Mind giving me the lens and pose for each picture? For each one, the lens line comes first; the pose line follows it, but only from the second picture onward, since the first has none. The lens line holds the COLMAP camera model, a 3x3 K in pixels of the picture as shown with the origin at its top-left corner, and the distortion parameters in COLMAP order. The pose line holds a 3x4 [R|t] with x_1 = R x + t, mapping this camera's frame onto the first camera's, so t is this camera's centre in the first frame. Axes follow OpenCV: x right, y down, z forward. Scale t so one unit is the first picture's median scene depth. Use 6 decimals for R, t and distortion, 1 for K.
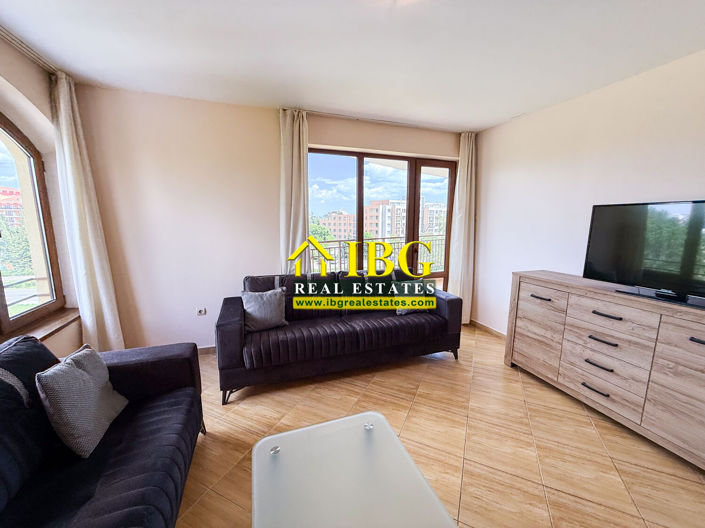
lens RADIAL K [[273.3, 0, 355.4], [0, 273.3, 266.9], [0, 0, 1]] dist [-0.012763, 0.000008]
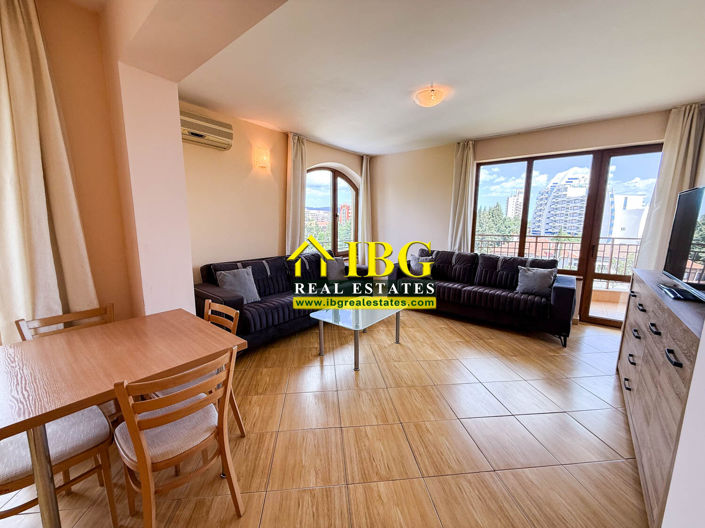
lens RADIAL K [[282.5, 0, 352.5], [0, 282.5, 262.7], [0, 0, 1]] dist [0.005553, -0.000327]
pose [[0.523533, 0.132640, -0.841618, 0.849274], [-0.153938, 0.986276, 0.059680, 0.083641], [0.837984, 0.098313, 0.536766, -0.290709]]
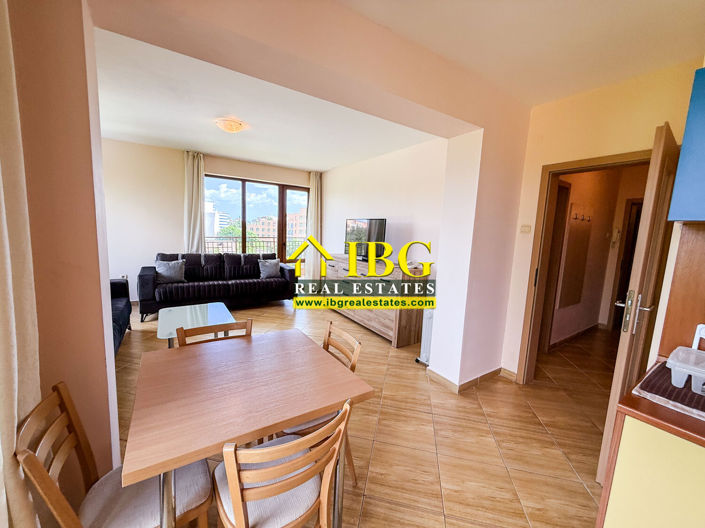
lens RADIAL K [[273.3, 0, 355.4], [0, 273.3, 266.9], [0, 0, 1]] dist [-0.012763, 0.000008]
pose [[0.970172, 0.012091, 0.242117, 0.325915], [-0.005219, 0.999566, -0.029004, 0.153981], [-0.242363, 0.026876, 0.969813, -0.796480]]
